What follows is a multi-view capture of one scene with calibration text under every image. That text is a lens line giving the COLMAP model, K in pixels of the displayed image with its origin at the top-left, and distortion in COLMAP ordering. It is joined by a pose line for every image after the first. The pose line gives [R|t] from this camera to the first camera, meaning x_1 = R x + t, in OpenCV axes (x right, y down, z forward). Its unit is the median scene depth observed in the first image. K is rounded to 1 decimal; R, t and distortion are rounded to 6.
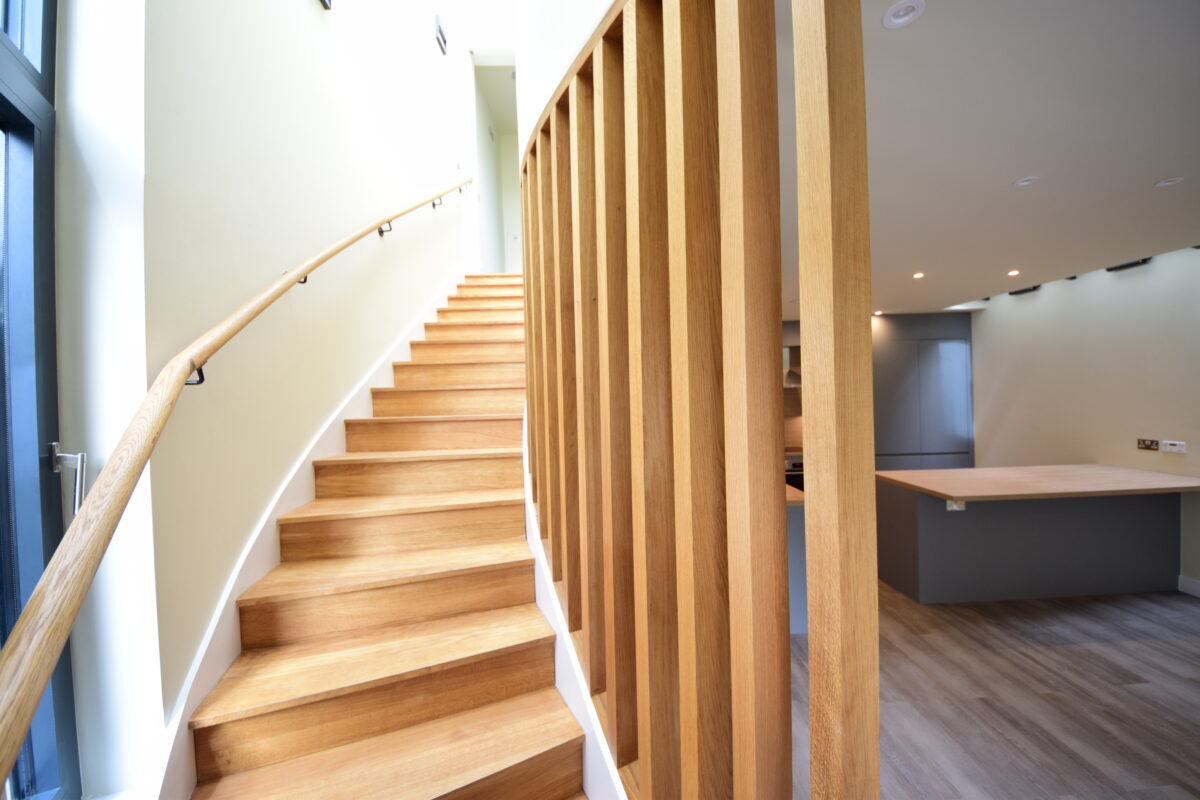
lens RADIAL K [[416.7, 0, 600.0], [0, 416.7, 400.0], [0, 0, 1]] dist [0.029580, -0.014570]
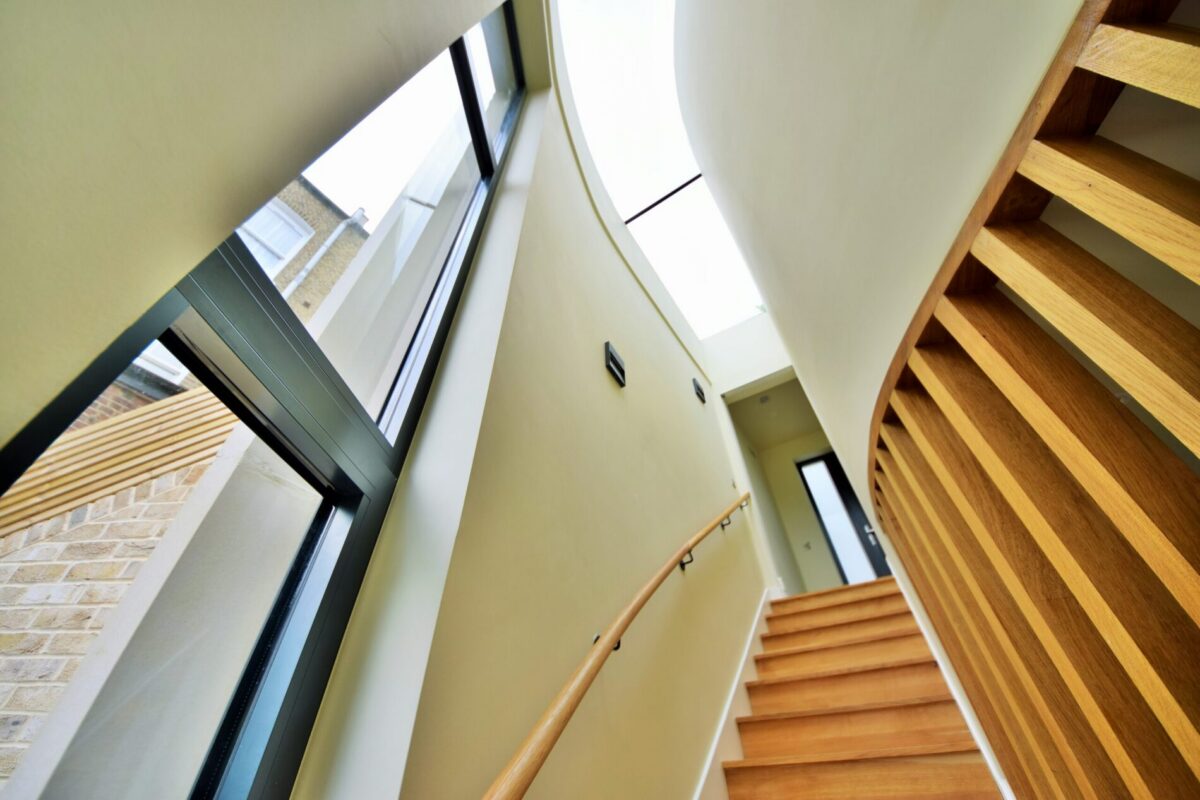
lens RADIAL K [[421.0, 0, 603.4], [0, 421.0, 396.4], [0, 0, 1]] dist [0.044283, -0.023874]
pose [[0.816091, -0.406765, -0.410534, -0.154110], [0.017912, 0.727821, -0.685533, -0.058275], [0.577646, 0.552104, 0.601254, 0.191288]]
